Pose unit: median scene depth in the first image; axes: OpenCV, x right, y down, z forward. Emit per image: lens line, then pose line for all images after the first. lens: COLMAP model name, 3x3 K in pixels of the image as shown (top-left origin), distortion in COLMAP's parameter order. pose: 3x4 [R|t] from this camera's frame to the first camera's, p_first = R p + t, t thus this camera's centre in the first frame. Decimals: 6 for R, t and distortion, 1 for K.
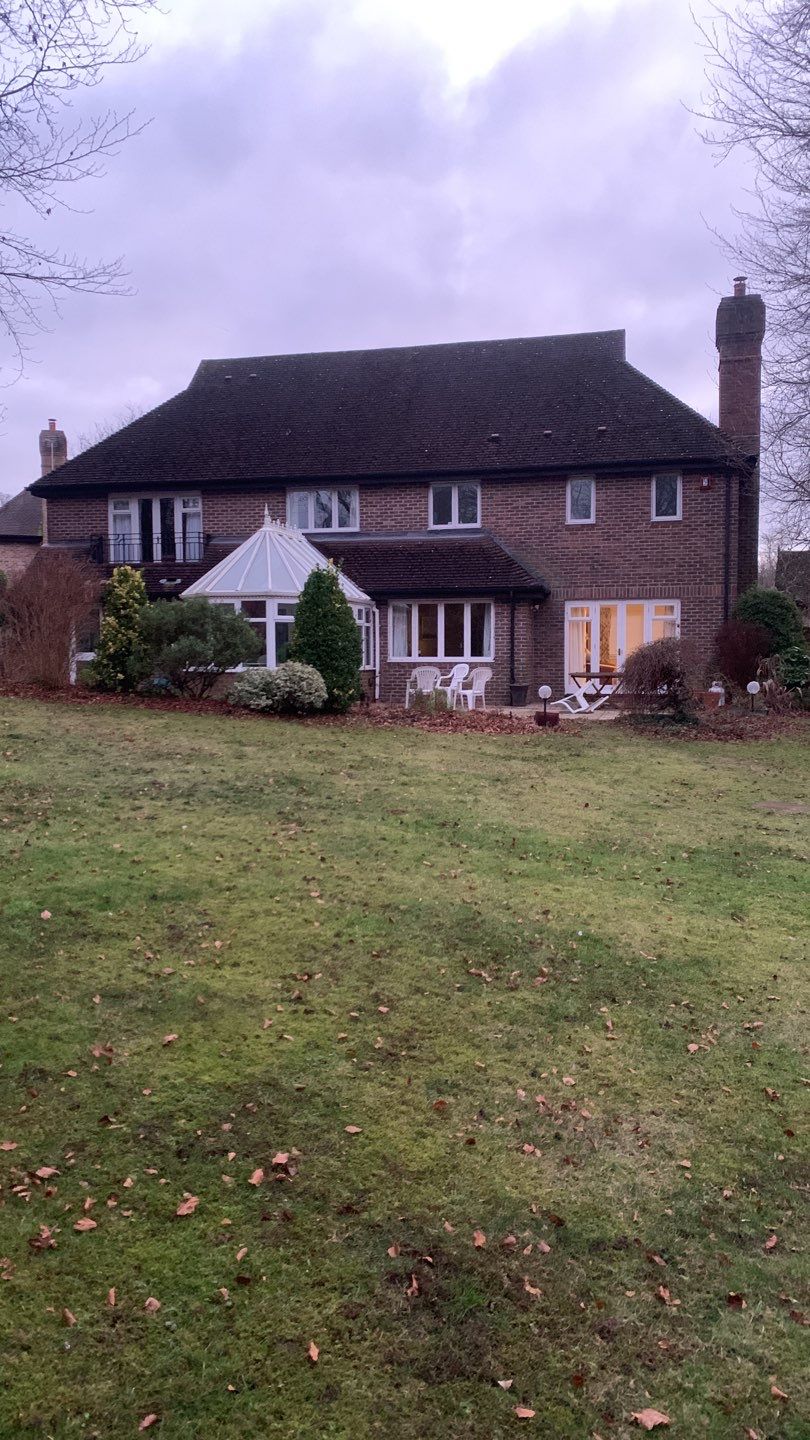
lens RADIAL K [[1112.4, 0, 405.0], [0, 1112.4, 720.0], [0, 0, 1]] dist [0.105473, -0.108342]
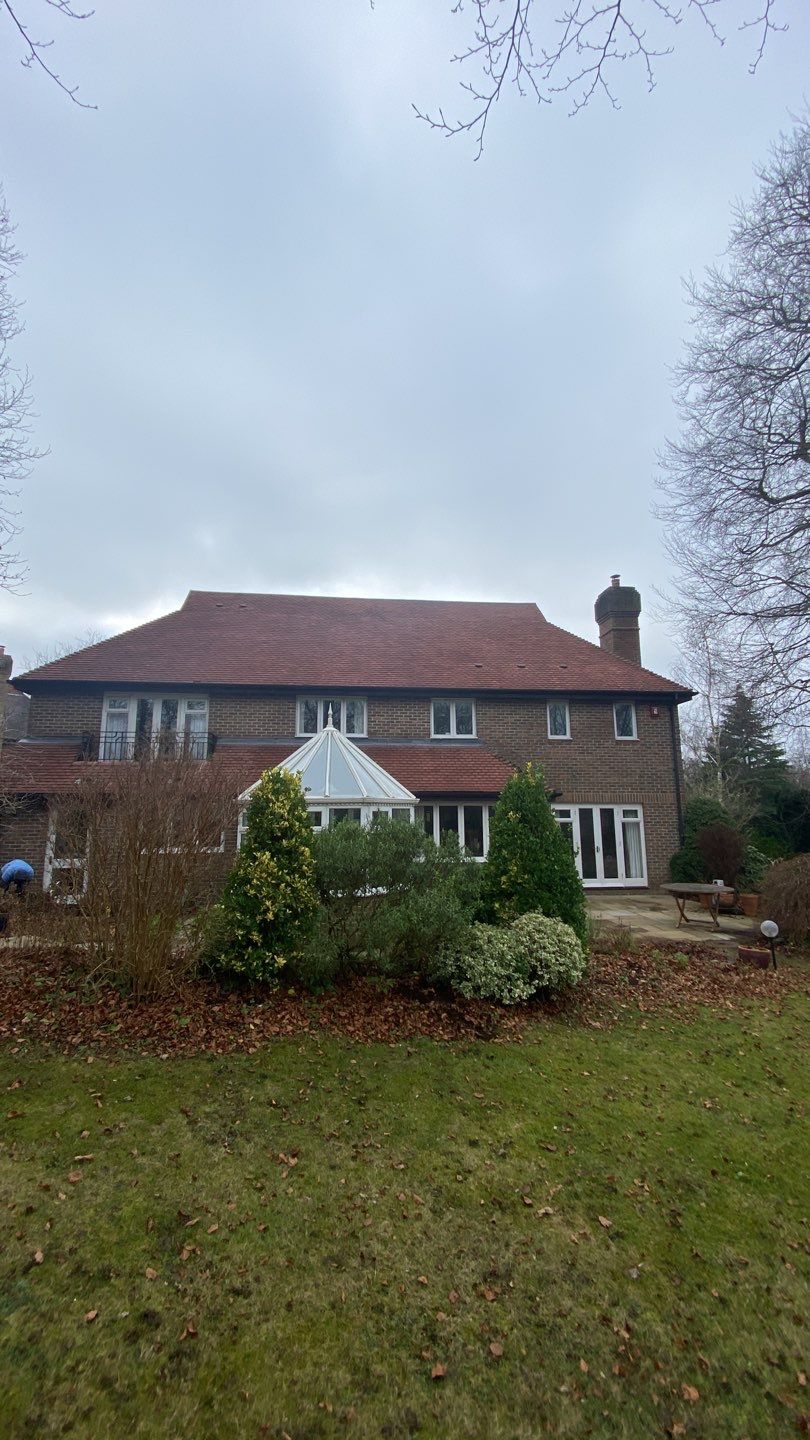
lens RADIAL K [[586.9, 0, 401.4], [0, 586.9, 728.0], [0, 0, 1]] dist [0.052434, -0.000056]
pose [[0.941429, 0.048299, 0.333735, -0.203923], [0.020837, 0.979466, -0.200531, -0.062731], [-0.336568, 0.195740, 0.921091, 0.461528]]
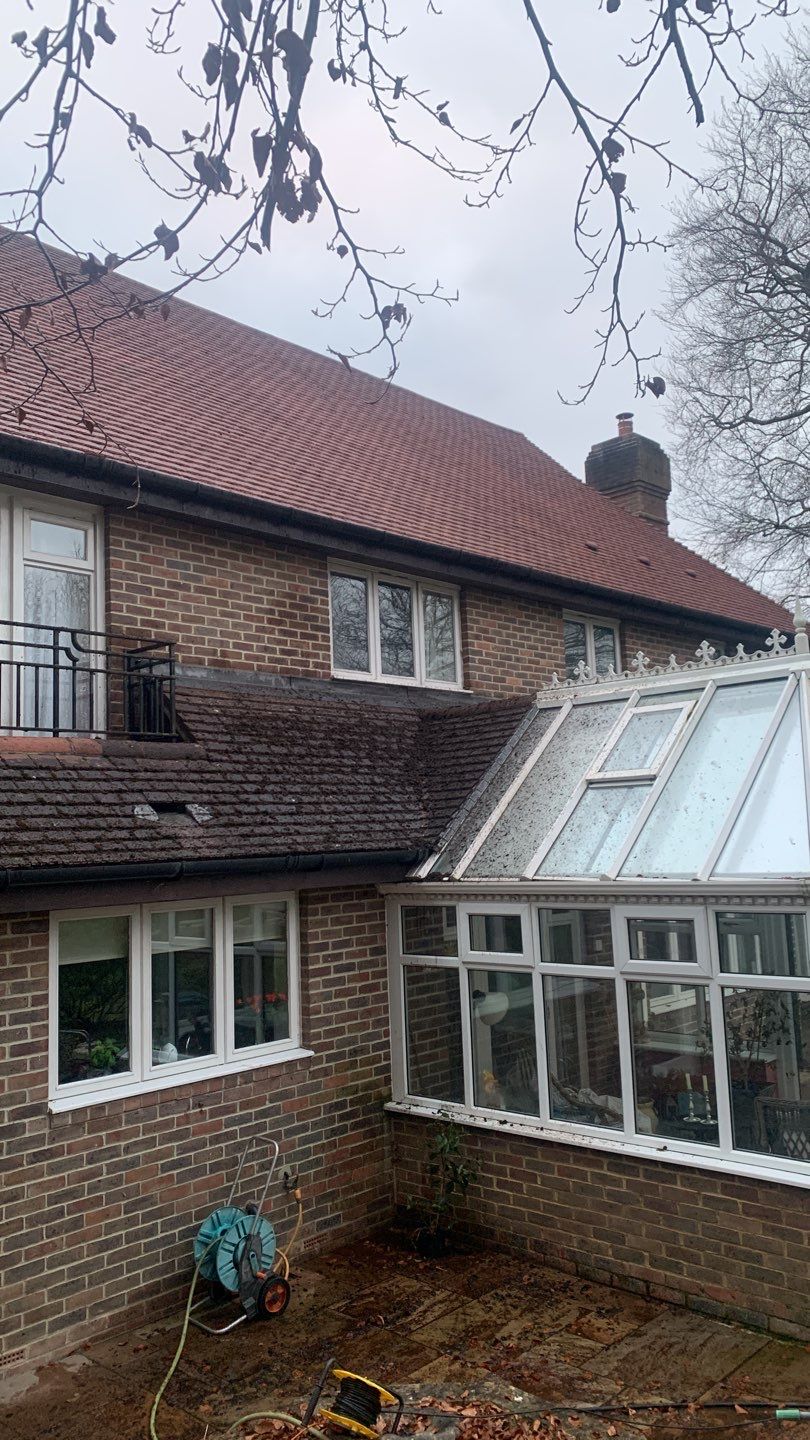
lens RADIAL K [[1112.4, 0, 405.0], [0, 1112.4, 720.0], [0, 0, 1]] dist [0.105473, -0.108342]
pose [[0.496268, 0.082743, 0.864217, -0.413624], [0.070683, 0.988292, -0.135211, -0.107211], [-0.865287, 0.128187, 0.484609, 0.829982]]
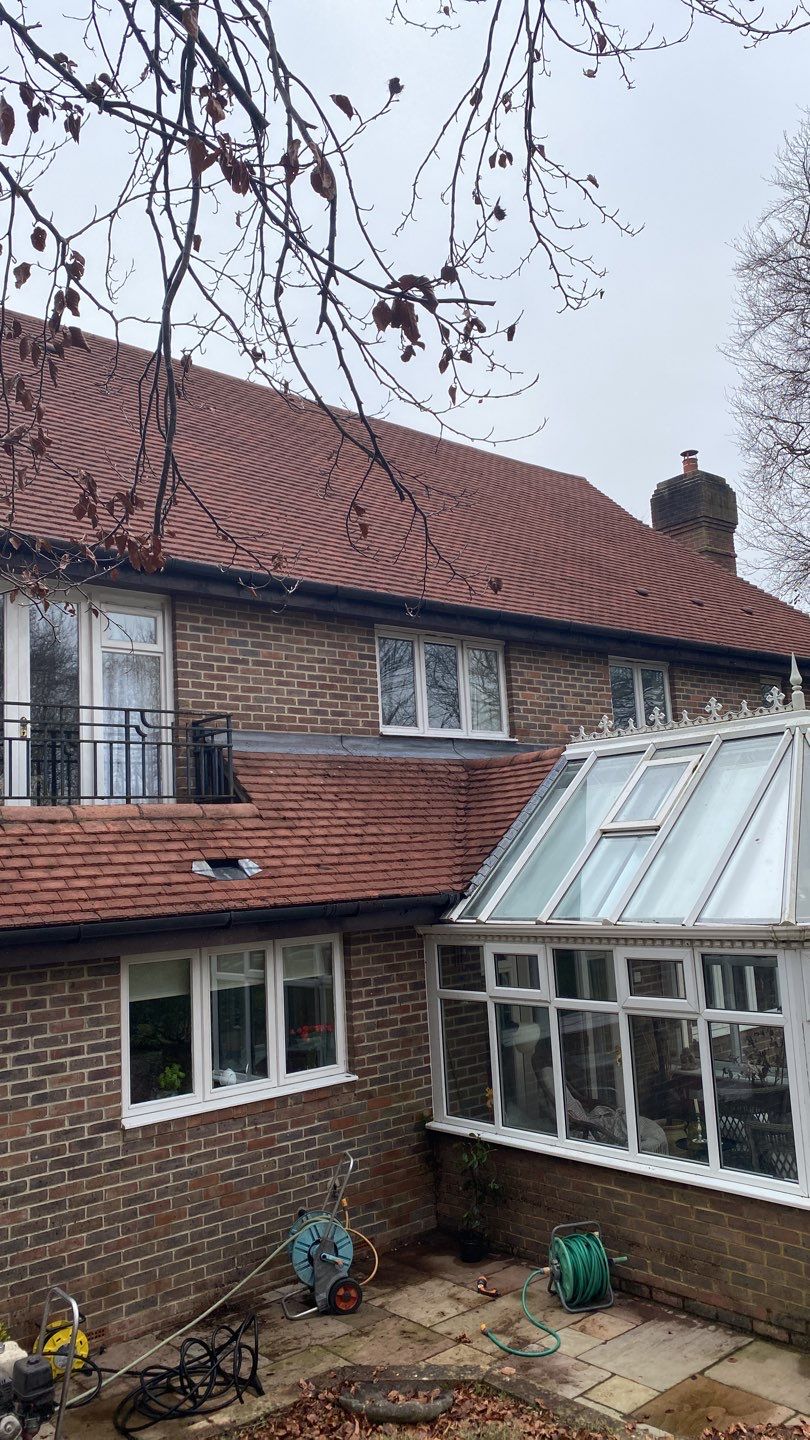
lens RADIAL K [[1106.7, 0, 403.4], [0, 1106.7, 726.7], [0, 0, 1]] dist [0.093547, -0.096080]
pose [[0.582679, 0.077474, 0.809001, -0.430306], [0.081085, 0.984937, -0.152723, -0.112897], [-0.808647, 0.154586, 0.567620, 0.791682]]
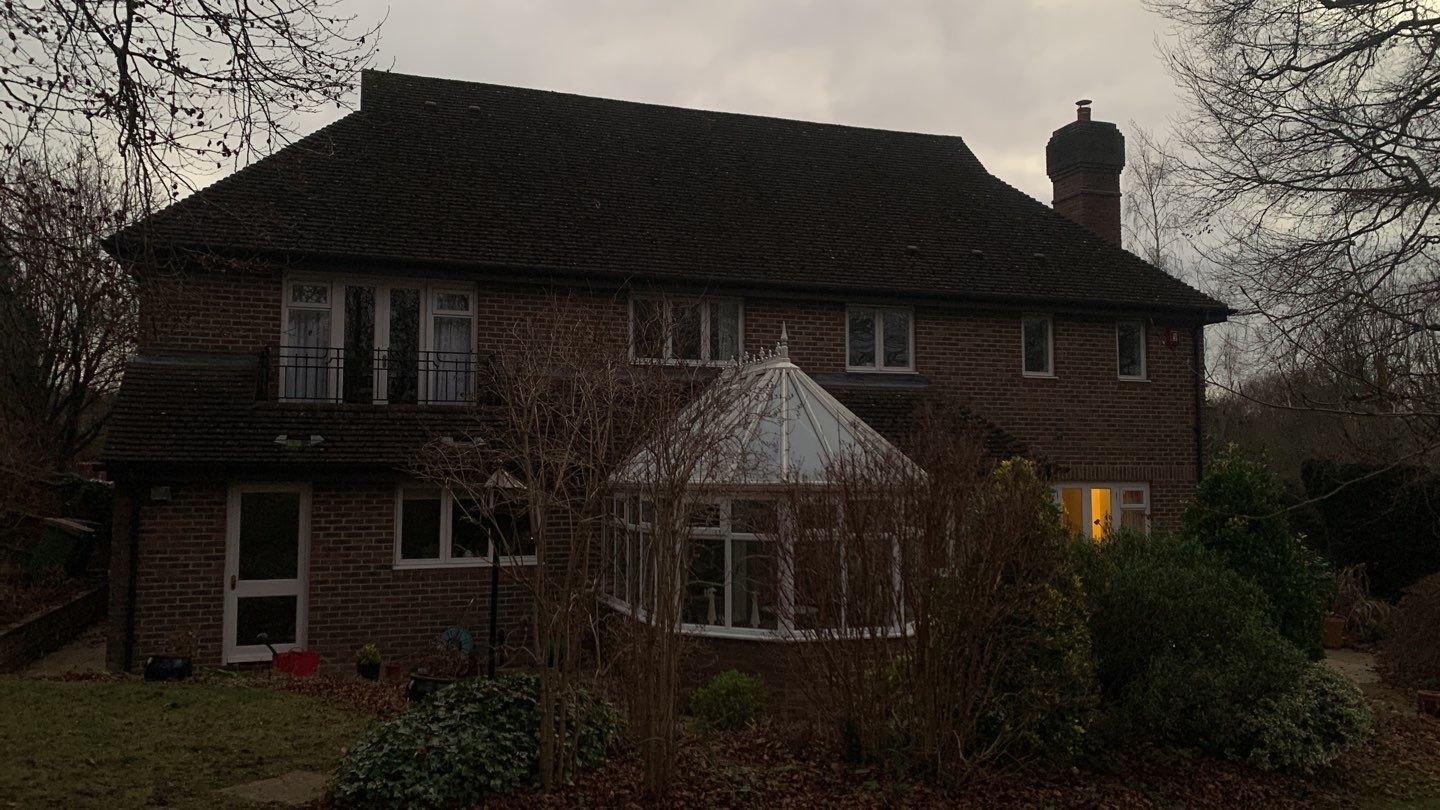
lens RADIAL K [[1112.4, 0, 720.0], [0, 1112.4, 405.0], [0, 0, 1]] dist [0.105473, -0.108342]
pose [[0.843297, 0.038740, 0.536050, -0.399694], [0.027080, 0.993069, -0.114370, -0.076347], [-0.536766, 0.110965, 0.836403, 0.480869]]
